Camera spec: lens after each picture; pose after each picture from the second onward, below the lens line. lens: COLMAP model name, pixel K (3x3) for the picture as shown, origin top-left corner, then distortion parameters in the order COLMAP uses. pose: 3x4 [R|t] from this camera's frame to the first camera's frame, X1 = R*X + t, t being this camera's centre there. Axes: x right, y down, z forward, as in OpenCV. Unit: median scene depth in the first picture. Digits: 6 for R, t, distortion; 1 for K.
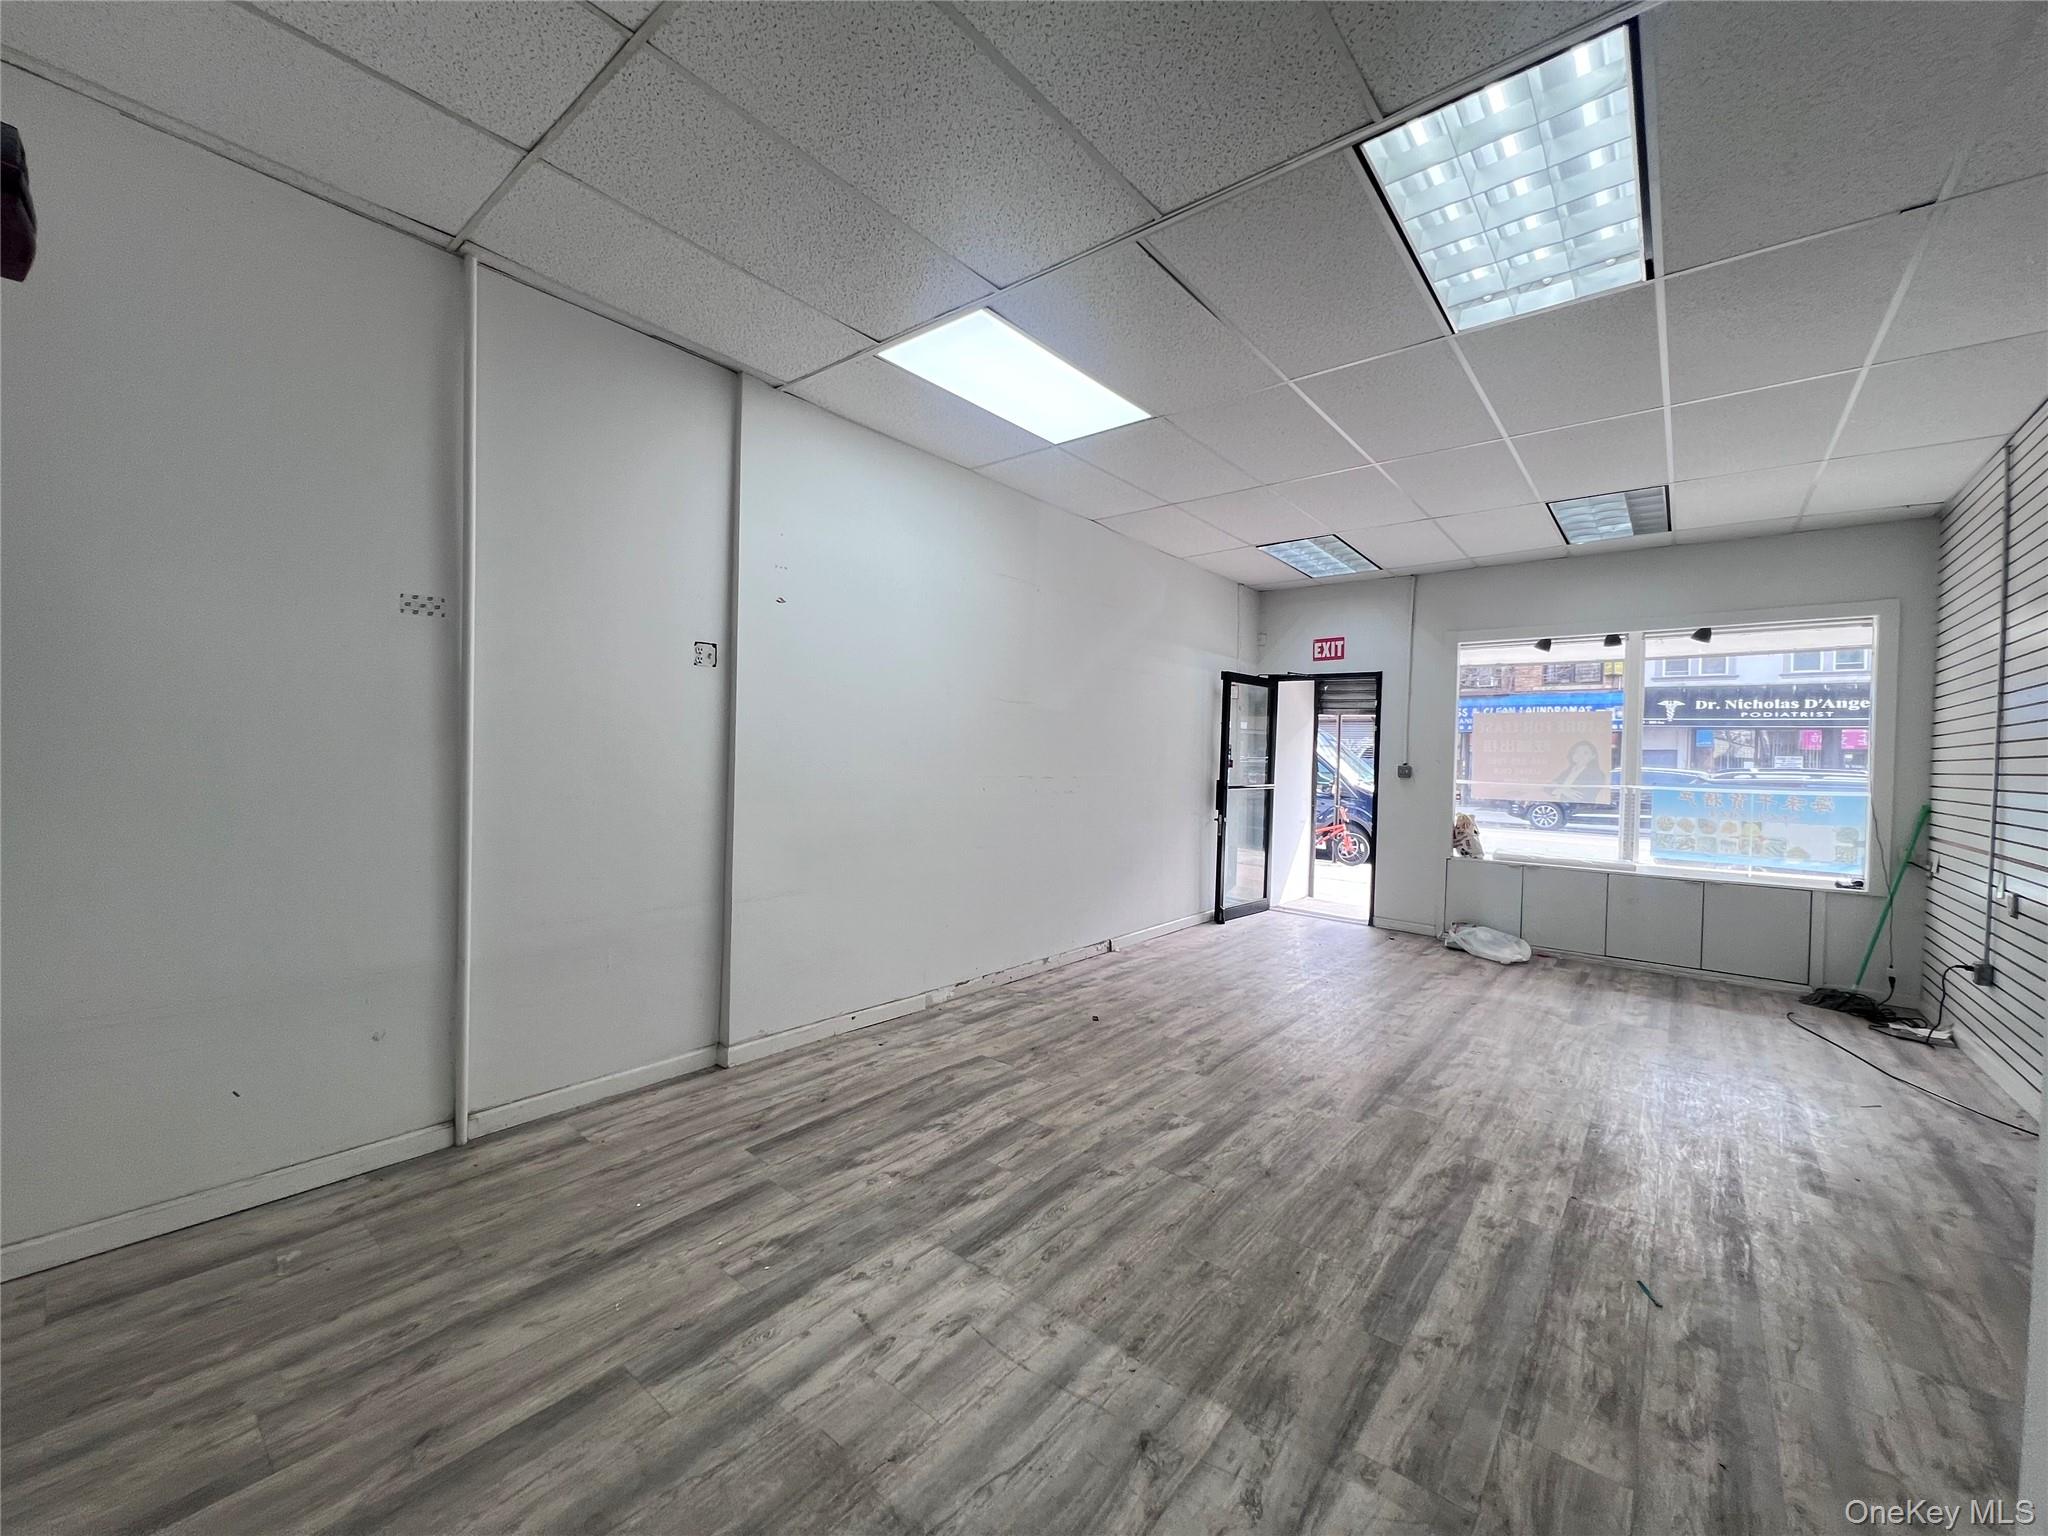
lens RADIAL K [[818.7, 0, 1022.6], [0, 818.7, 770.6], [0, 0, 1]] dist [-0.007275, 0.001482]
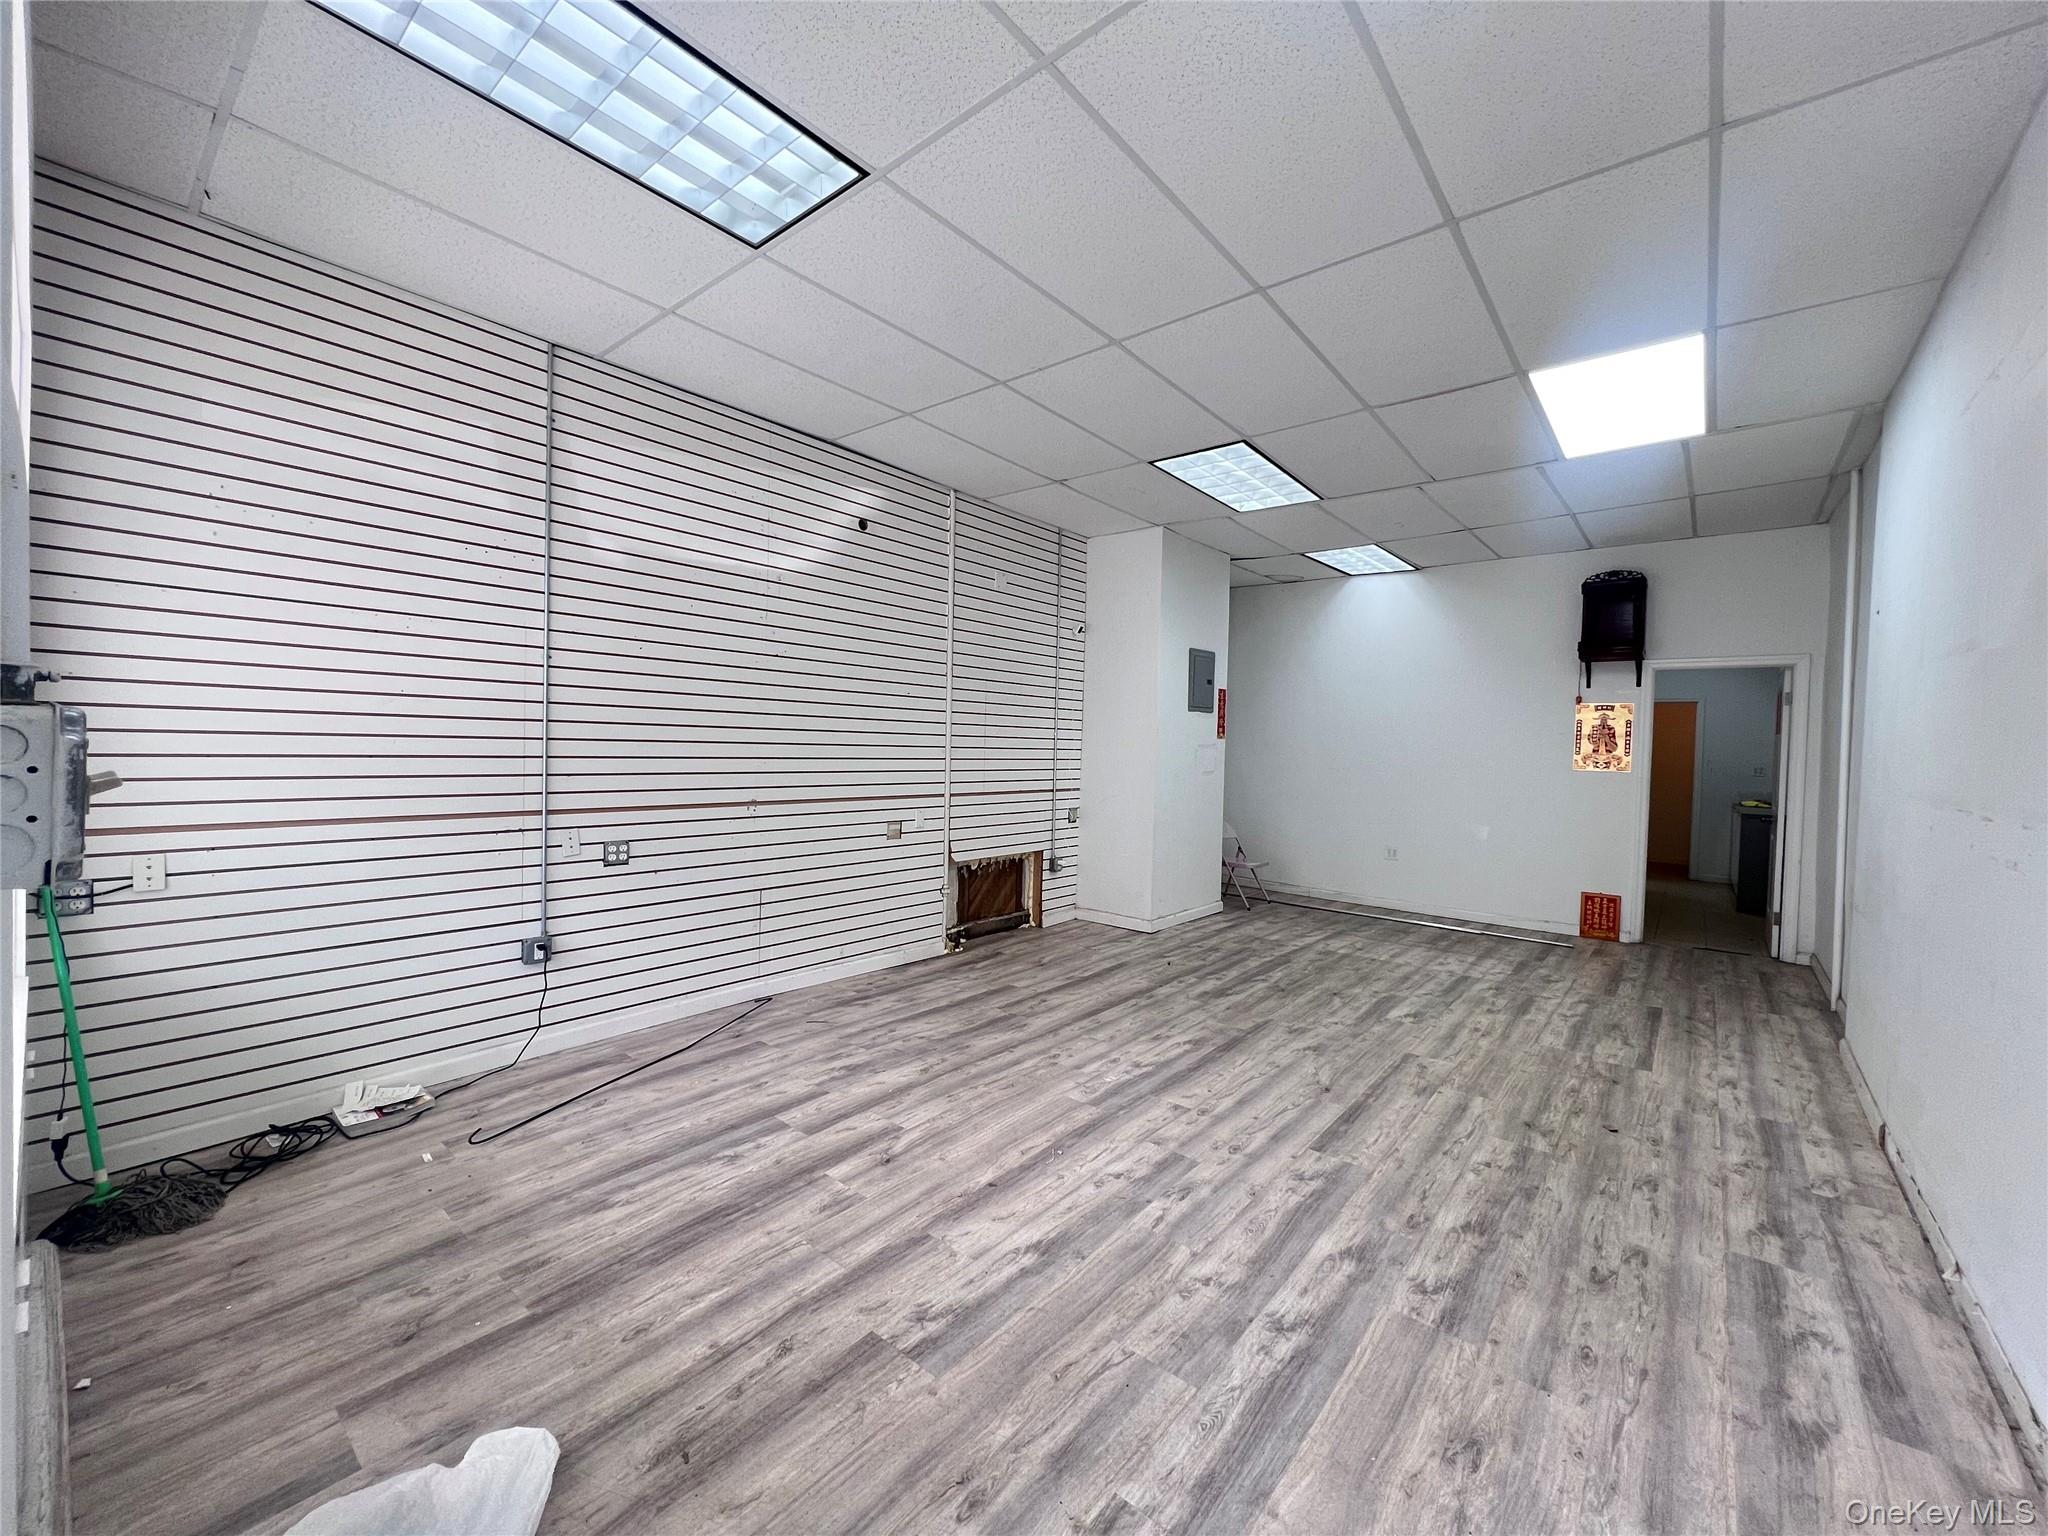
lens RADIAL K [[818.7, 0, 1024.8], [0, 818.7, 761.8], [0, 0, 1]] dist [-0.007275, 0.001482]
pose [[-0.998610, -0.052113, 0.007855, 0.715332], [-0.051740, 0.997778, 0.041966, -0.016611], [-0.010025, 0.041501, -0.999088, 2.008260]]
